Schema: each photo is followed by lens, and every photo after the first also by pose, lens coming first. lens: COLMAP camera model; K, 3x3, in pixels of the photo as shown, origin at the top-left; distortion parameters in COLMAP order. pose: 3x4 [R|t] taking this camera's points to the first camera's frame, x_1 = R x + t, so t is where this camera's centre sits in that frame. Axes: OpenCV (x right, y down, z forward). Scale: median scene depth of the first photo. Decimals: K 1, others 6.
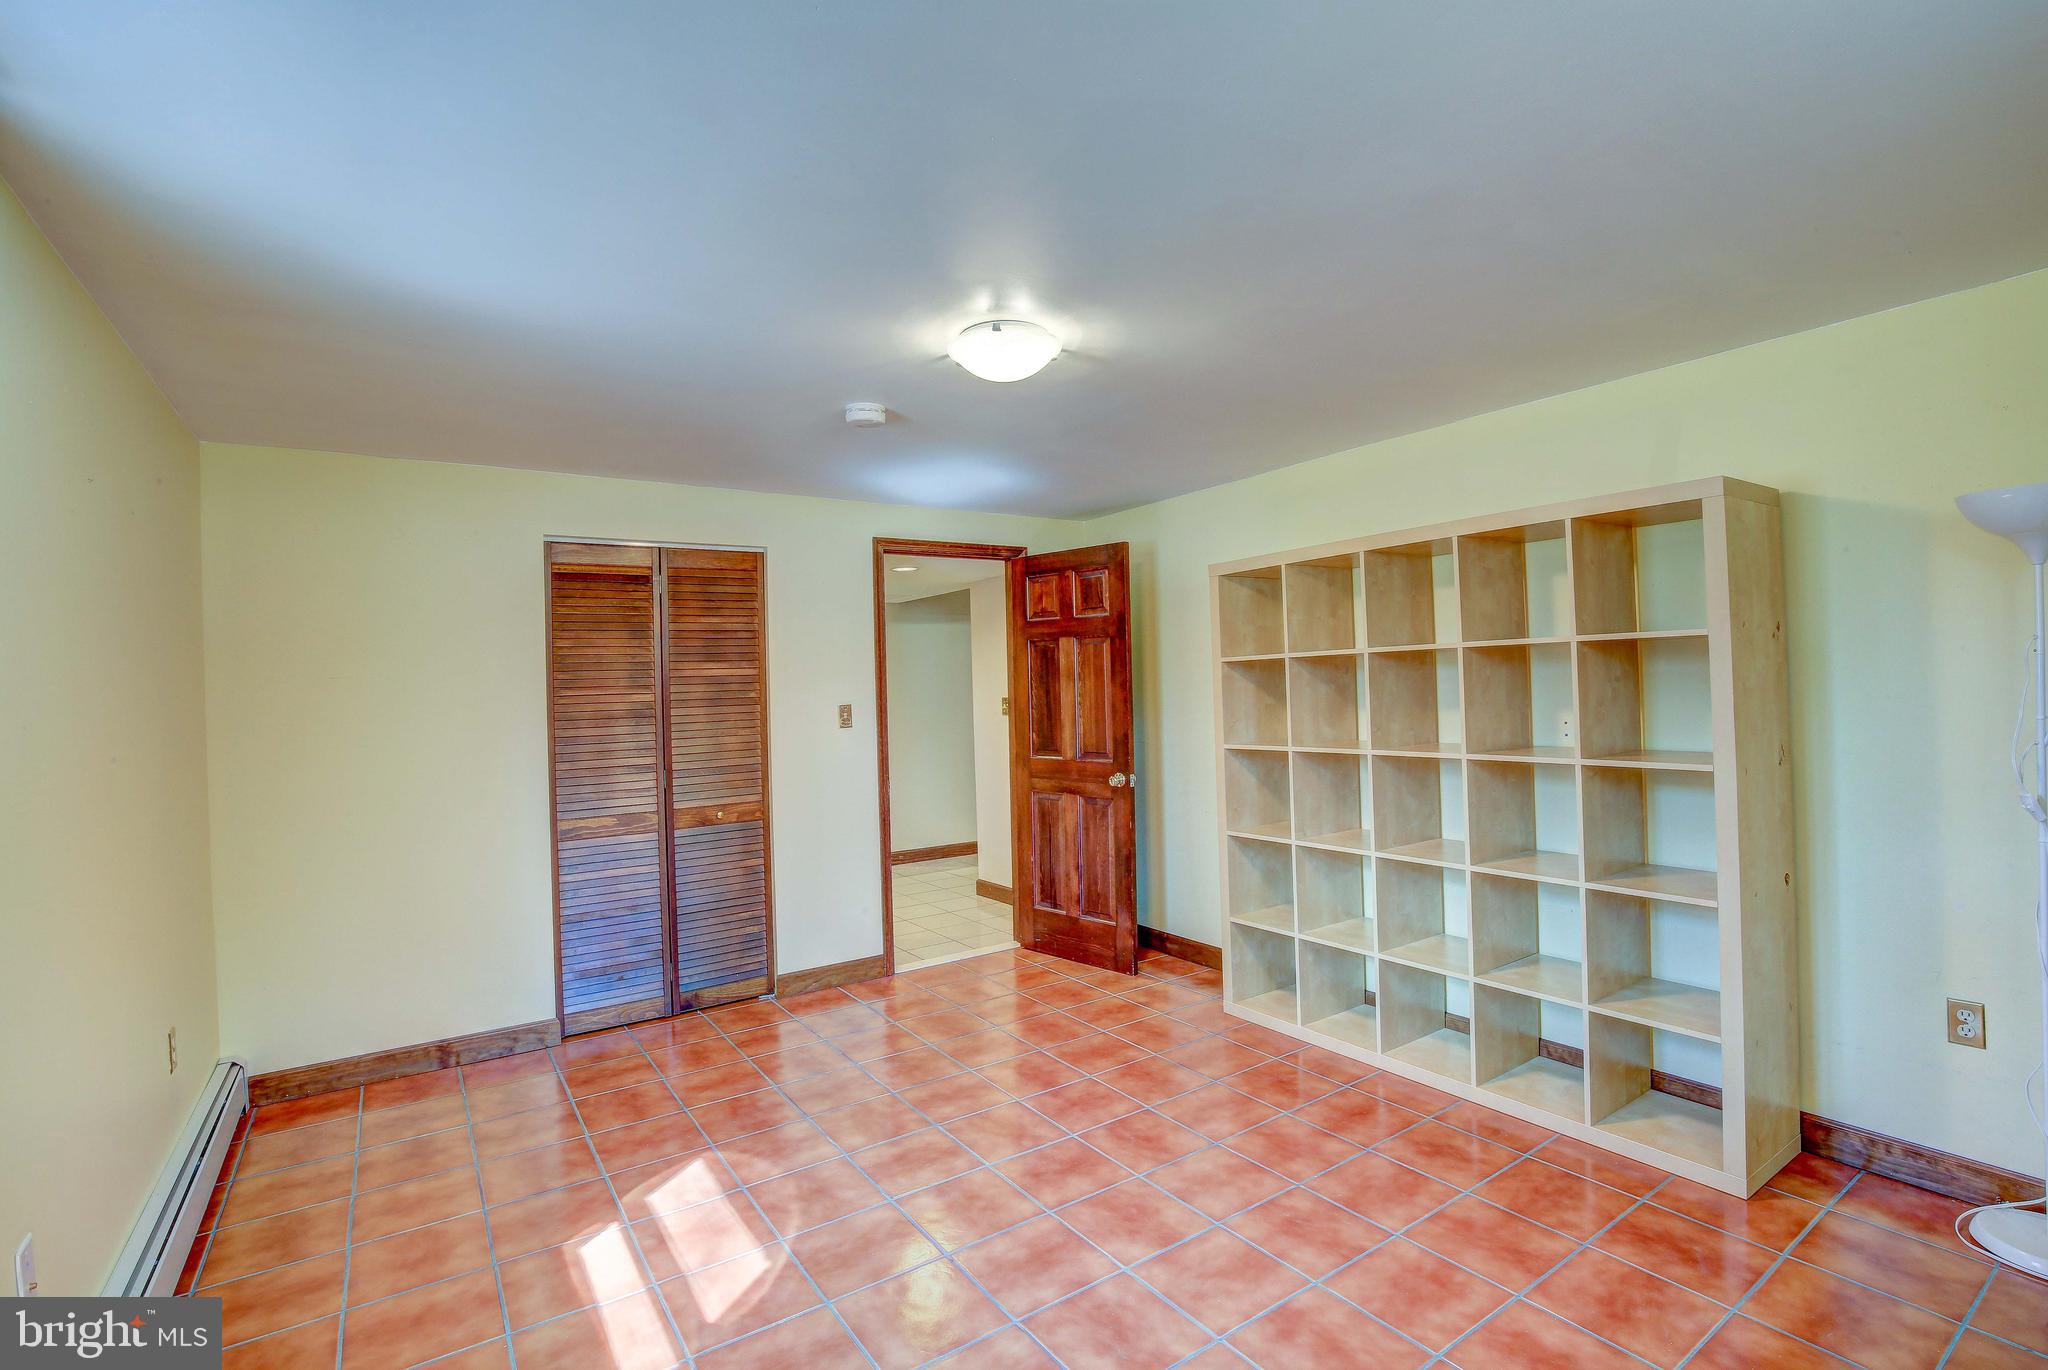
lens RADIAL K [[940.4, 0, 1024.0], [0, 940.4, 685.0], [0, 0, 1]] dist [0.000135, 0.000041]
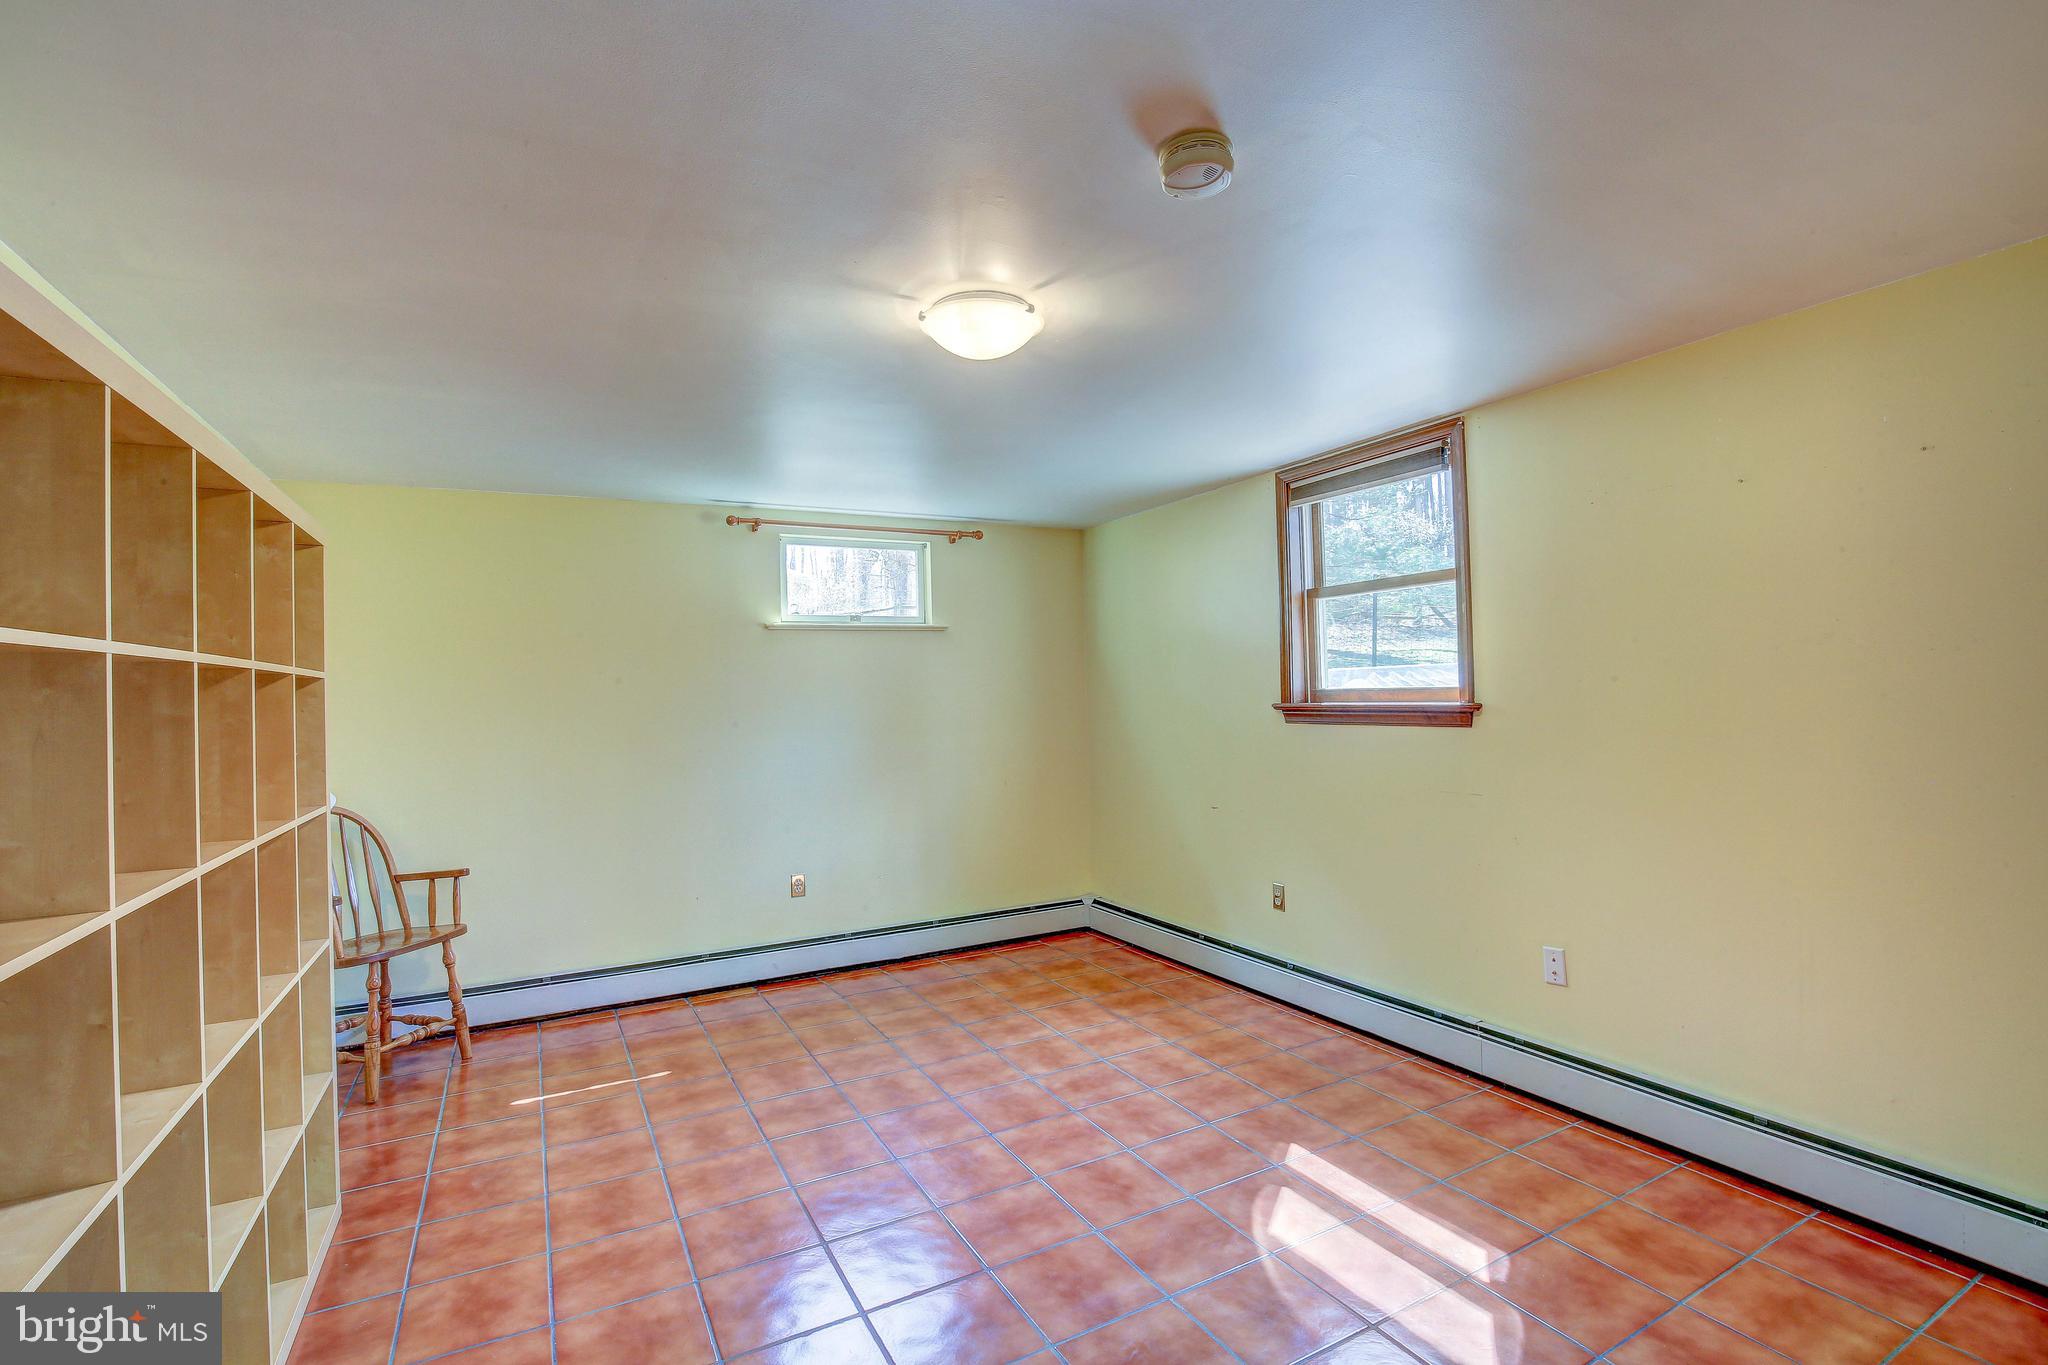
lens RADIAL K [[932.8, 0, 1032.0], [0, 932.8, 683.2], [0, 0, 1]] dist [-0.003432, -0.000414]
pose [[-0.993939, 0.058601, 0.093009, -0.146022], [0.057535, 0.998244, -0.014104, 0.011308], [-0.093672, -0.008667, -0.995565, 2.082592]]
